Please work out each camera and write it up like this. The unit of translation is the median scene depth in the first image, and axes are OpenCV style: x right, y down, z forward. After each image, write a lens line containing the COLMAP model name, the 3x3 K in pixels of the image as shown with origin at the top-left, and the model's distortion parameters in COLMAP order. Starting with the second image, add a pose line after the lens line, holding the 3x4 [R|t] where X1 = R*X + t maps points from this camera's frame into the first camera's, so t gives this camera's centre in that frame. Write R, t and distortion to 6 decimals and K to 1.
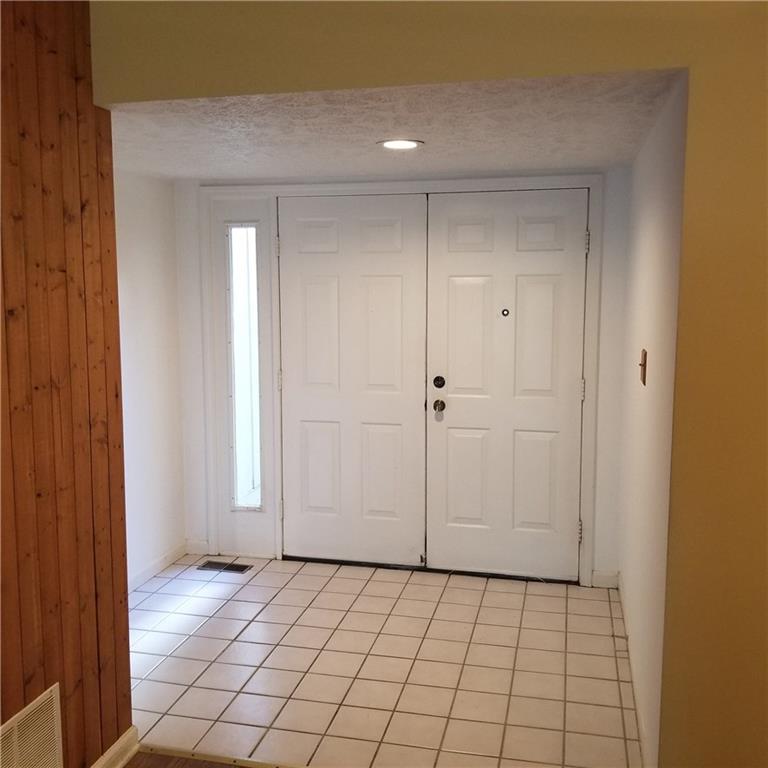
lens RADIAL K [[805.4, 0, 381.2], [0, 805.4, 376.0], [0, 0, 1]] dist [0.037002, 0.000000]
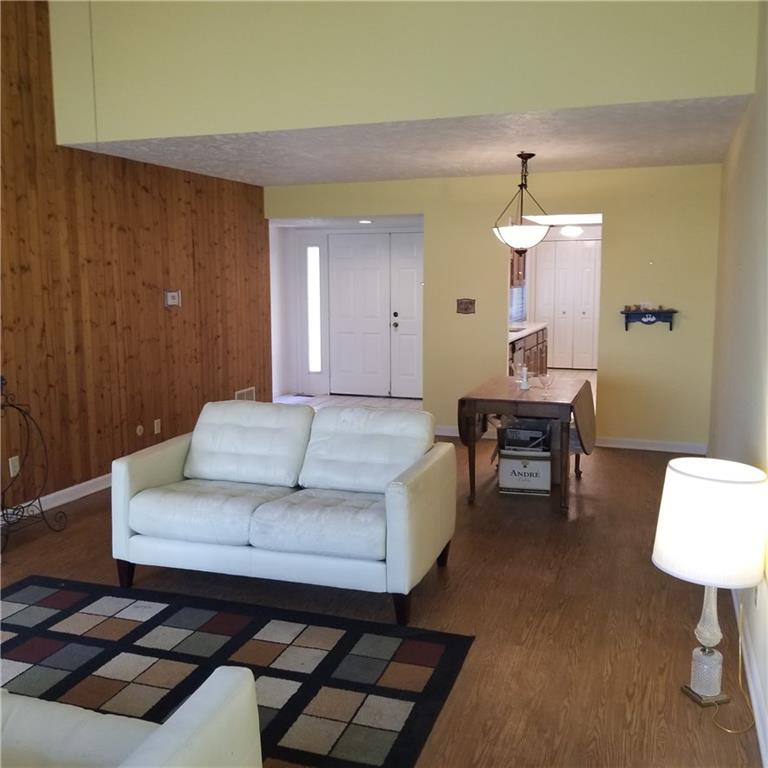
lens RADIAL K [[805.4, 0, 377.4], [0, 805.4, 380.0], [0, 0, 1]] dist [0.037002, 0.000000]
pose [[0.993143, 0.013348, -0.116142, 0.290070], [-0.011085, 0.999736, 0.020106, 0.149097], [0.116380, -0.018681, 0.993029, -1.304332]]
